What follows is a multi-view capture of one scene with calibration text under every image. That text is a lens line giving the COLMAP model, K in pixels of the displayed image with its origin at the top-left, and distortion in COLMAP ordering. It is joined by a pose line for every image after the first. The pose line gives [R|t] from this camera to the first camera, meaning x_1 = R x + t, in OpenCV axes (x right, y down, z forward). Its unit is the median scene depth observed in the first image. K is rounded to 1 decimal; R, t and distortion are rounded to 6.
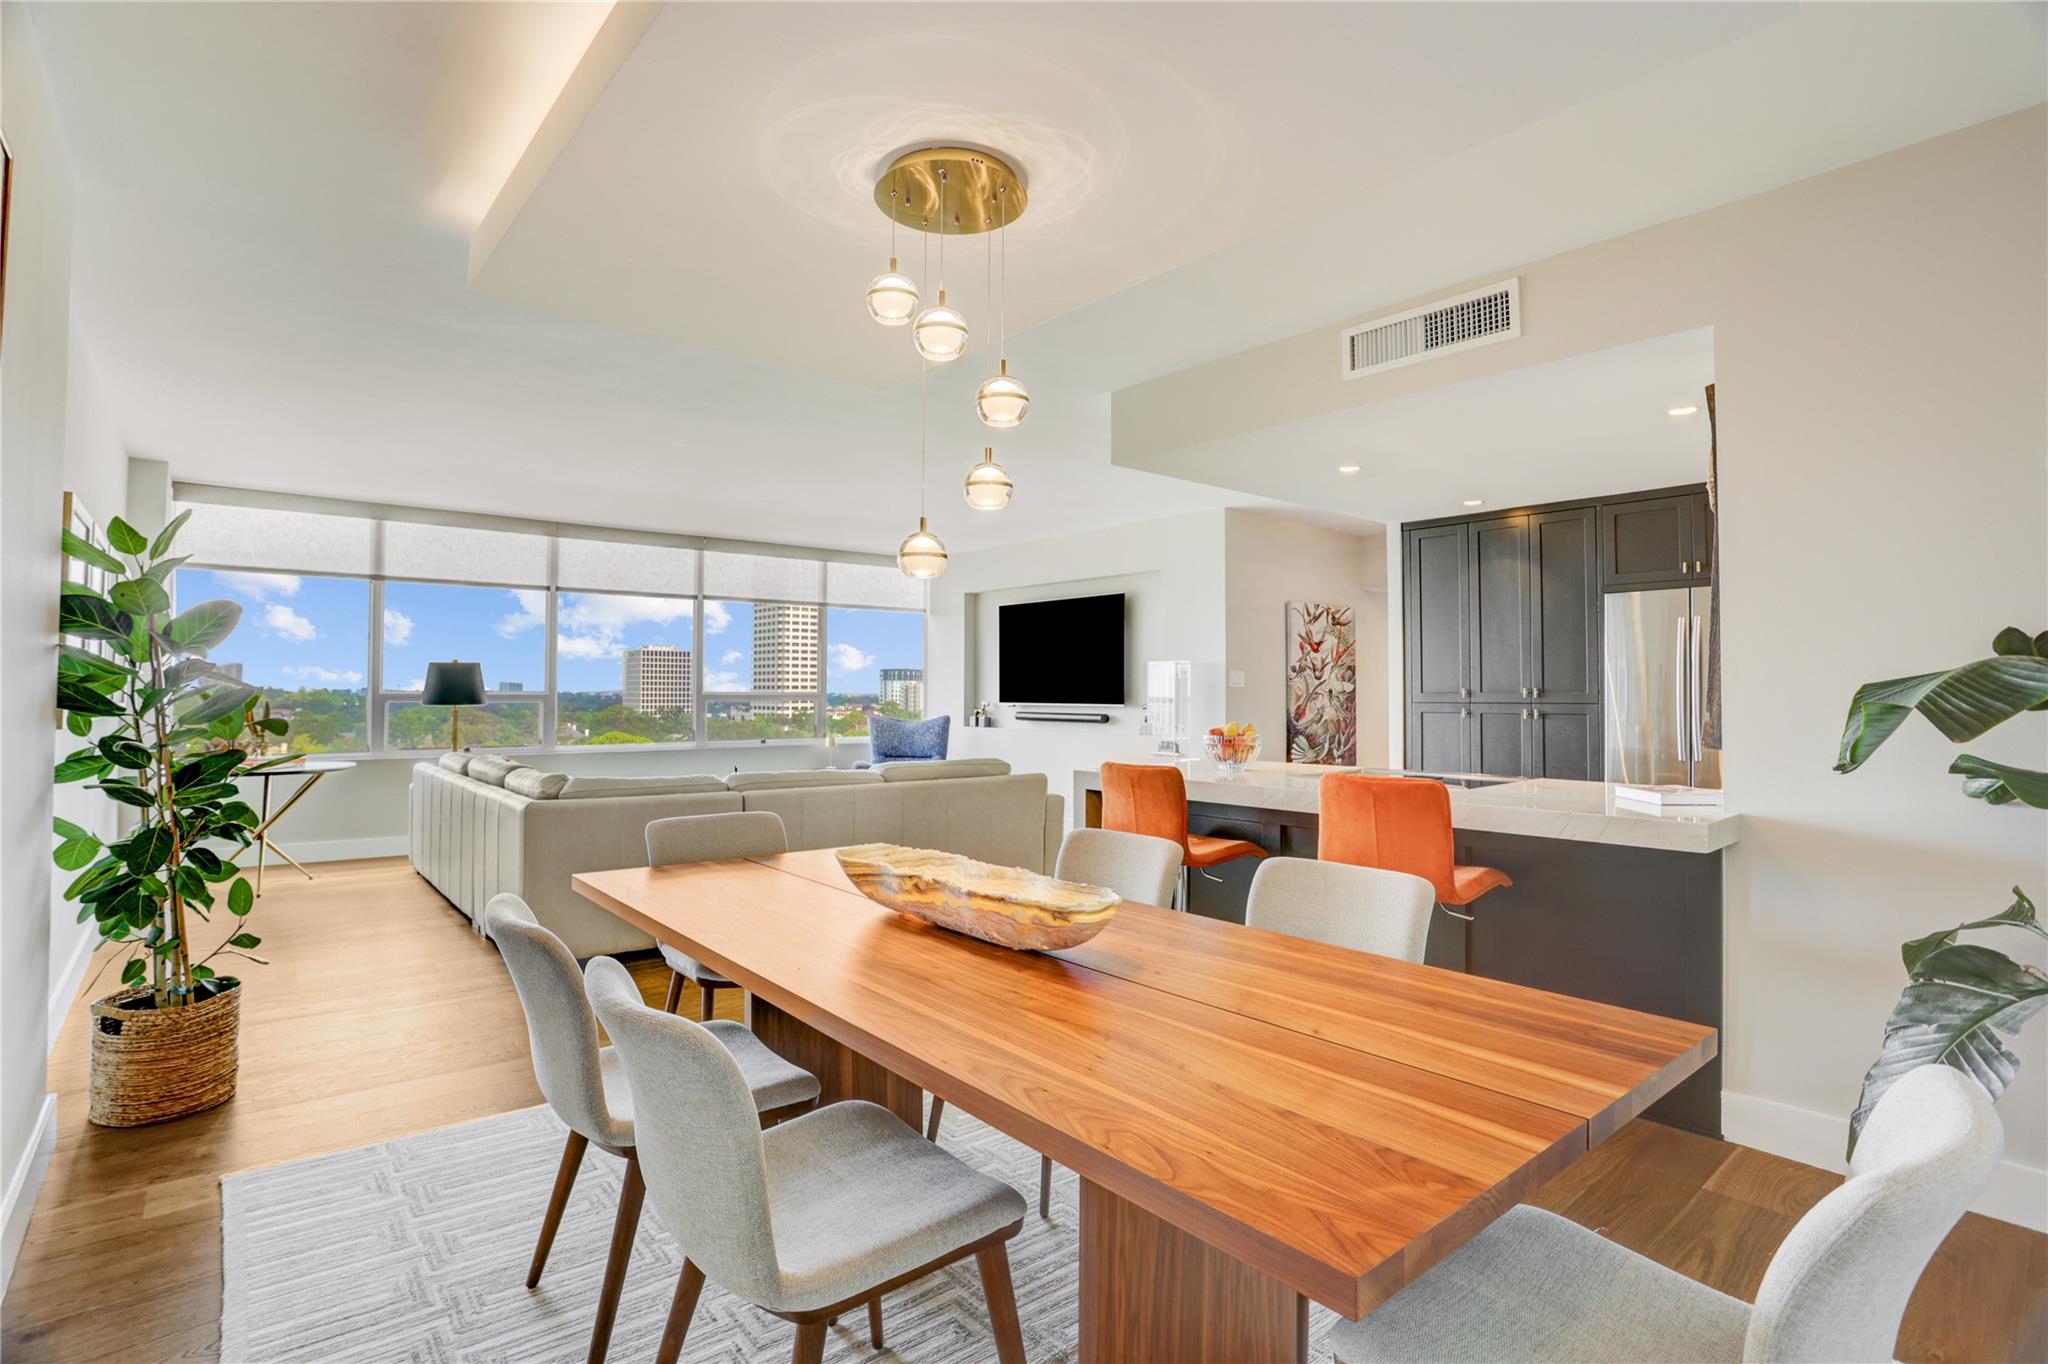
lens RADIAL K [[989.9, 0, 1024.0], [0, 989.9, 682.0], [0, 0, 1]] dist [-0.048241, 0.000741]
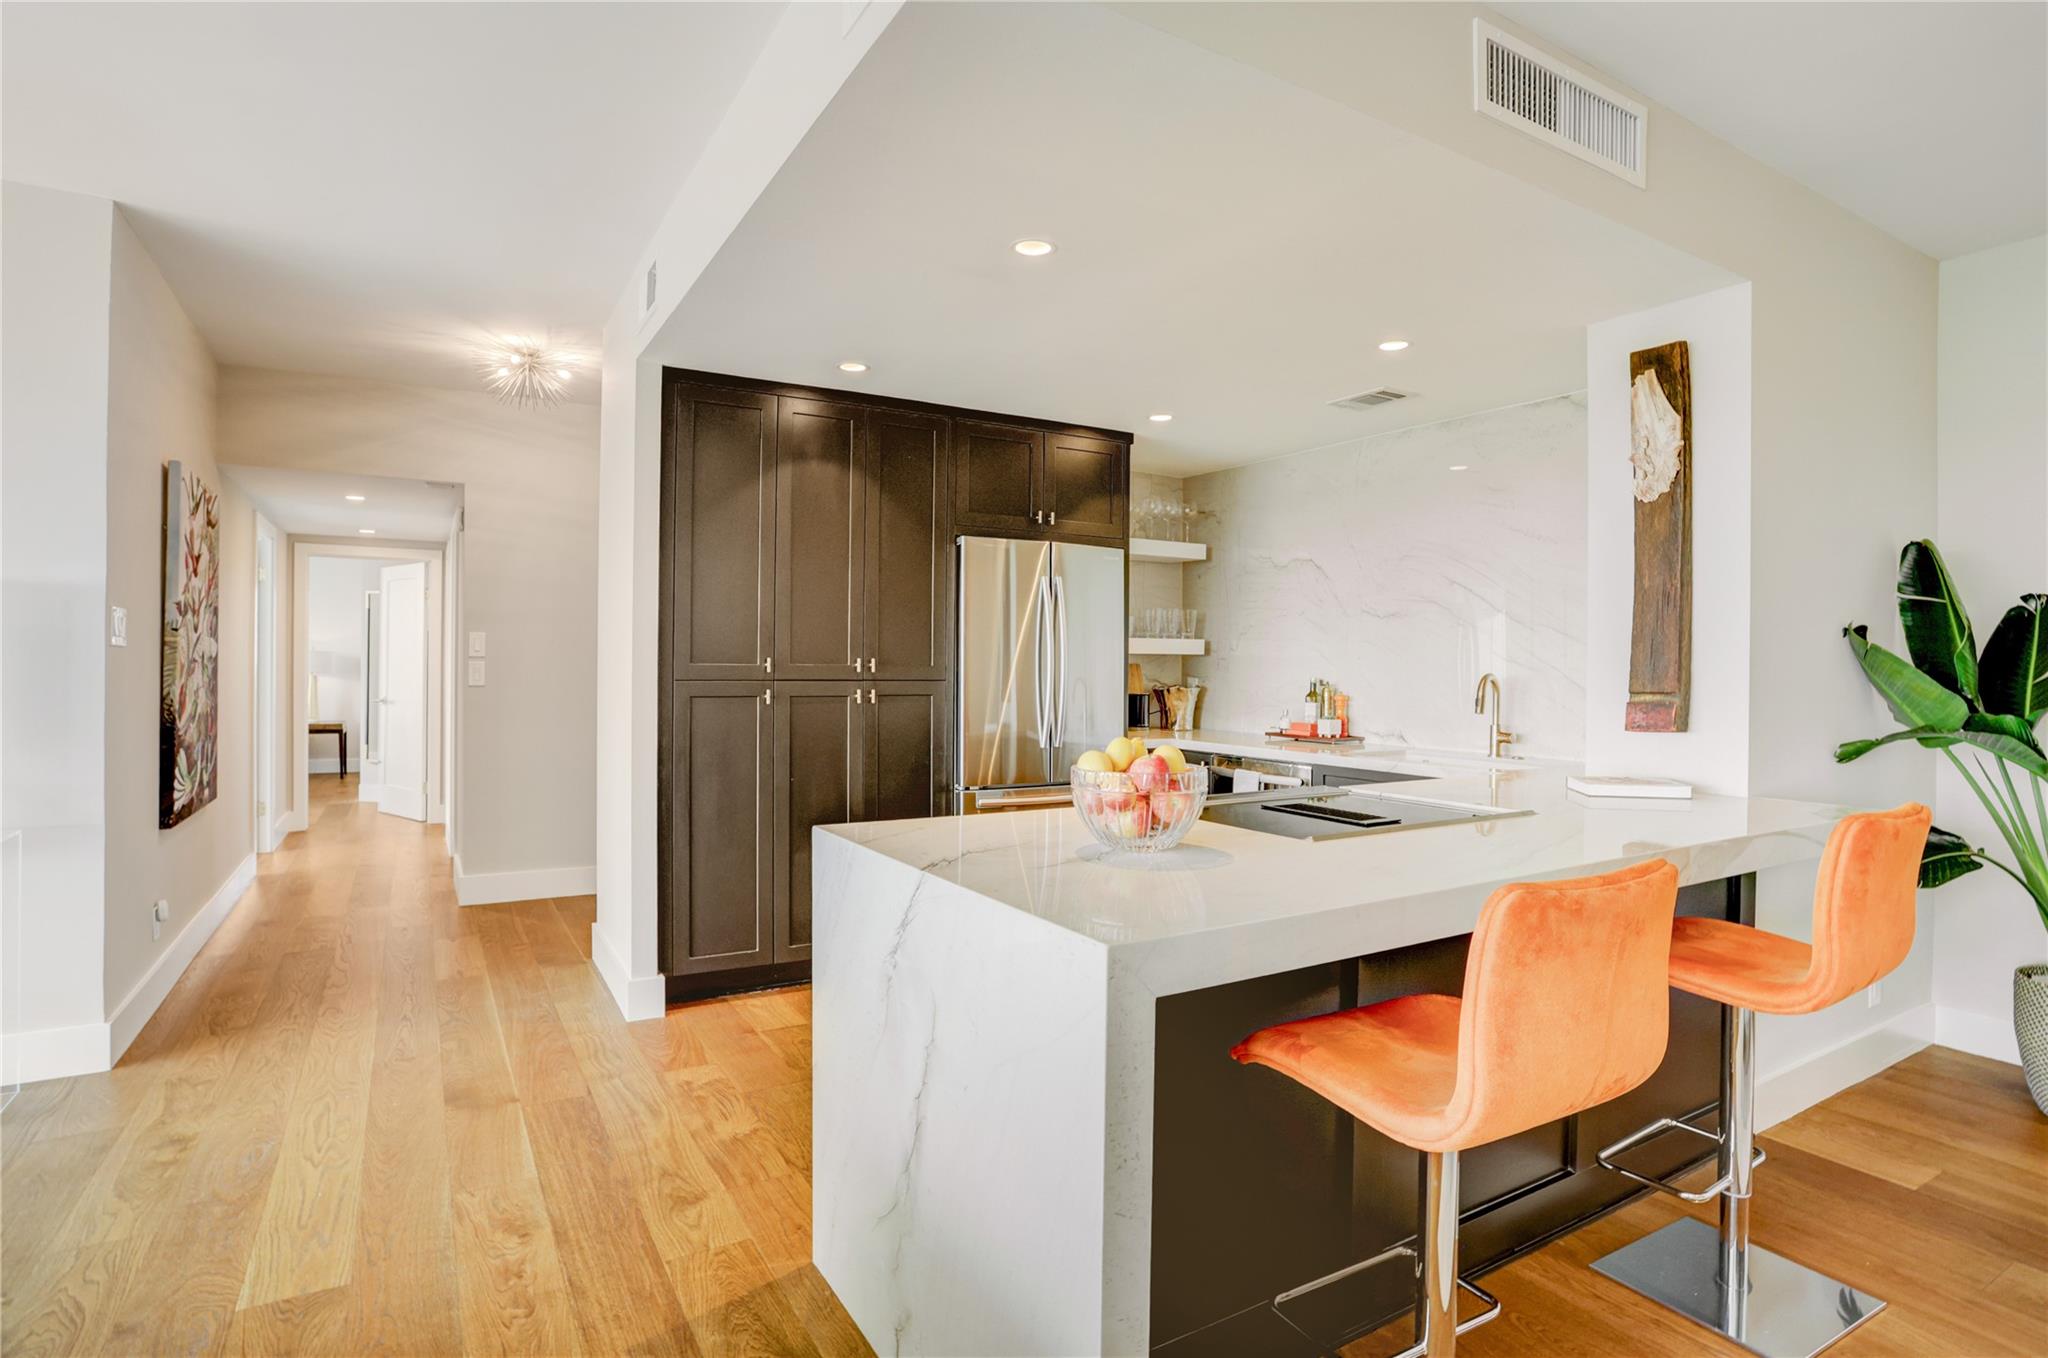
lens RADIAL K [[1031.4, 0, 1019.0], [0, 1031.4, 662.6], [0, 0, 1]] dist [-0.060583, 0.022230]
pose [[0.167135, 0.003293, 0.985928, -0.123807], [-0.019075, 0.999818, -0.000106, 0.004891], [-0.985749, -0.018789, 0.167168, 0.518216]]
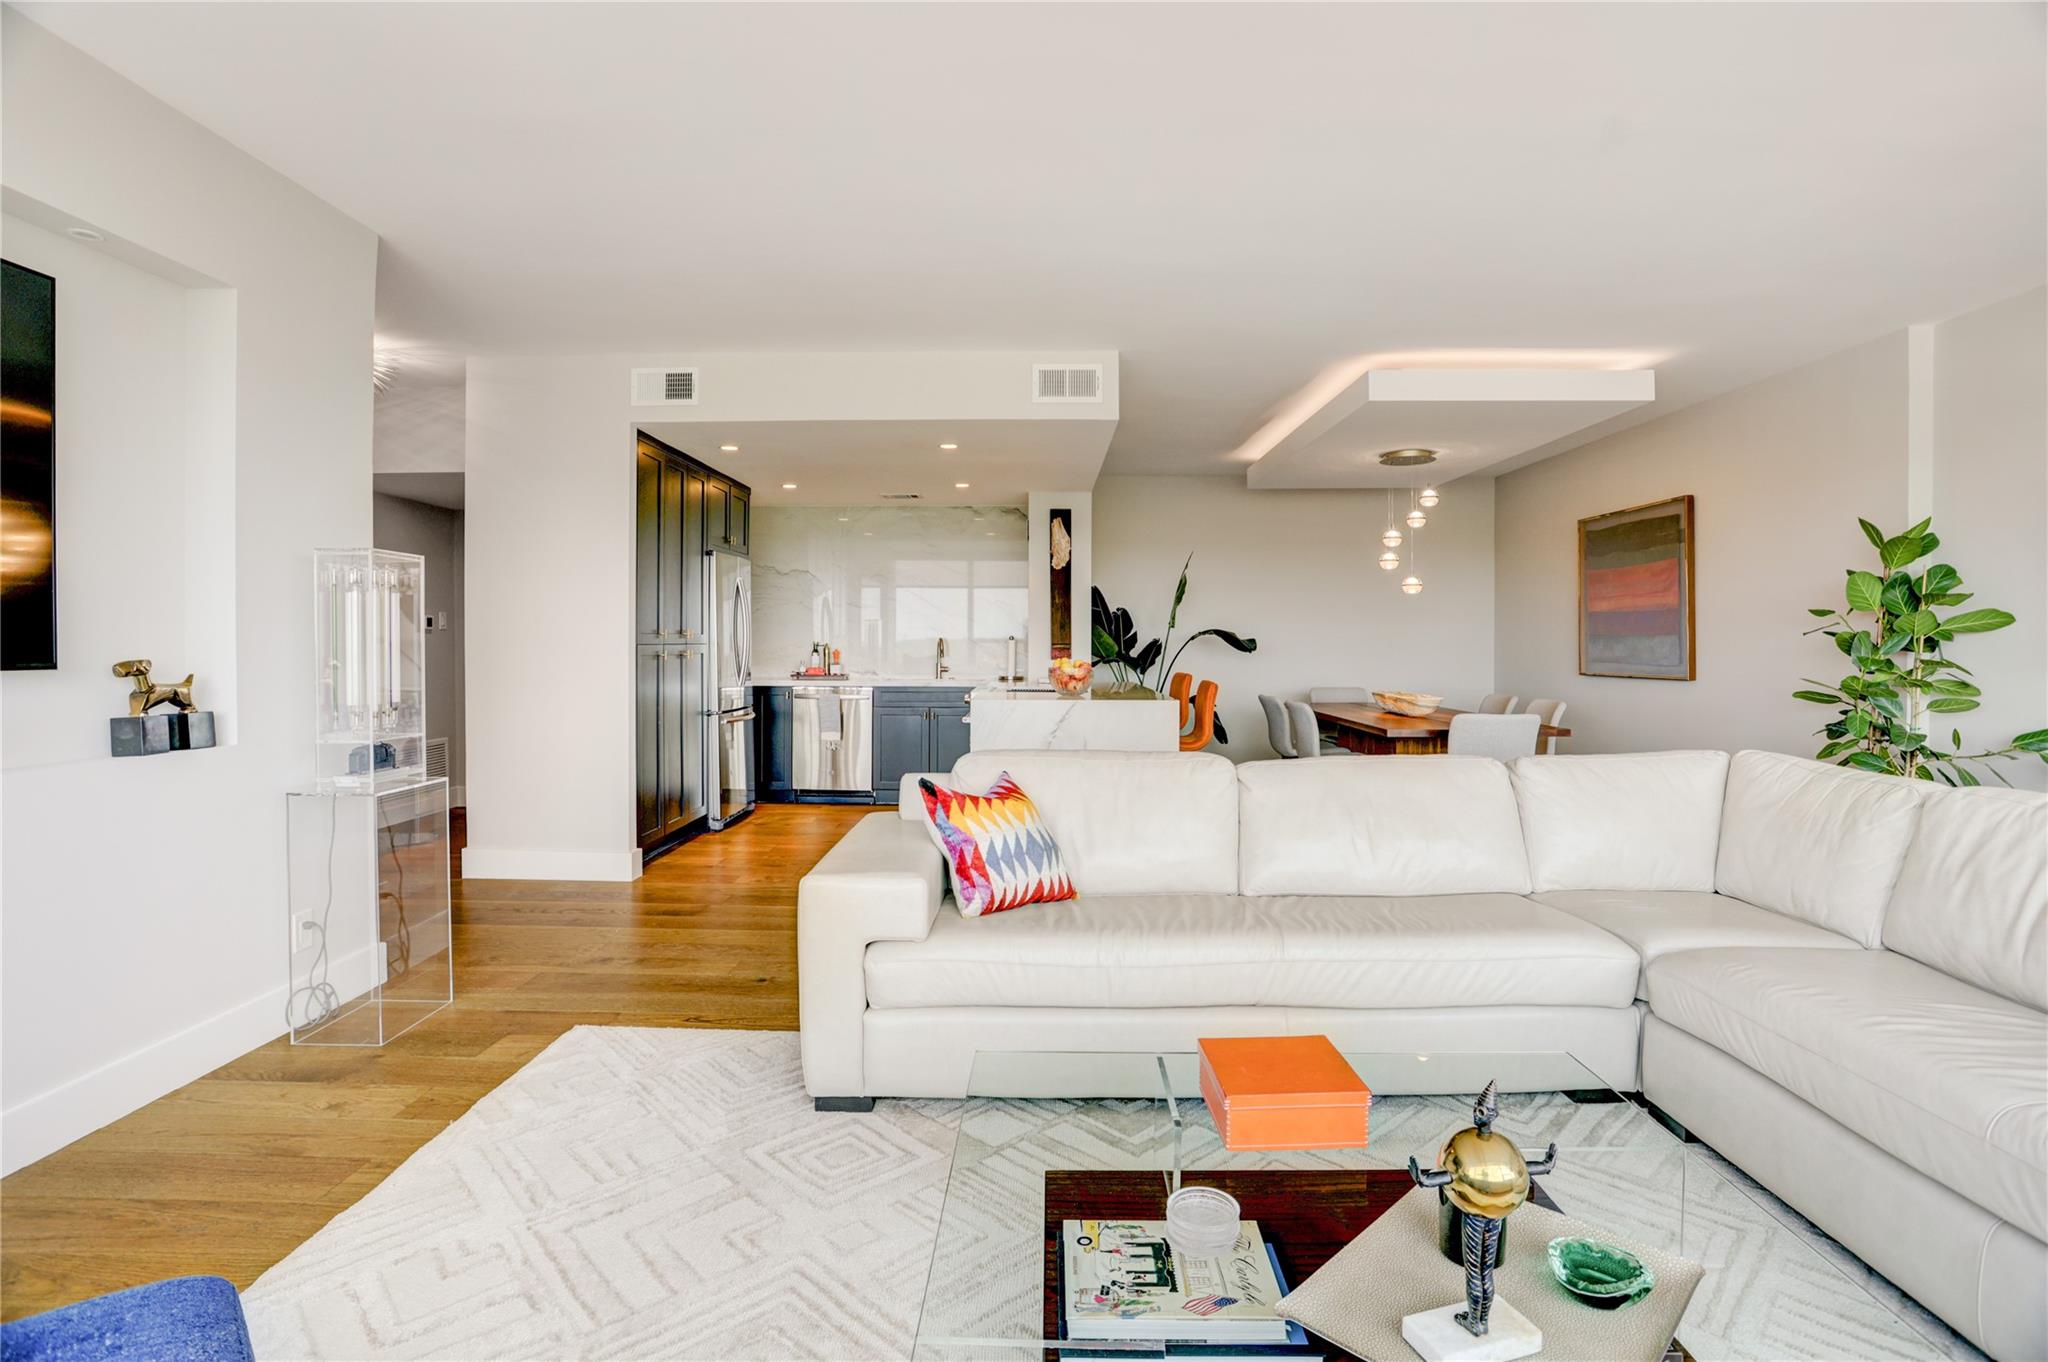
lens RADIAL K [[999.2, 0, 1014.0], [0, 999.2, 642.0], [0, 0, 1]] dist [-0.071851, 0.040790]
pose [[-0.747926, -0.003572, 0.663773, -0.302340], [-0.010752, 0.999920, -0.006734, 0.015742], [-0.663695, -0.012174, -0.747904, 1.052728]]
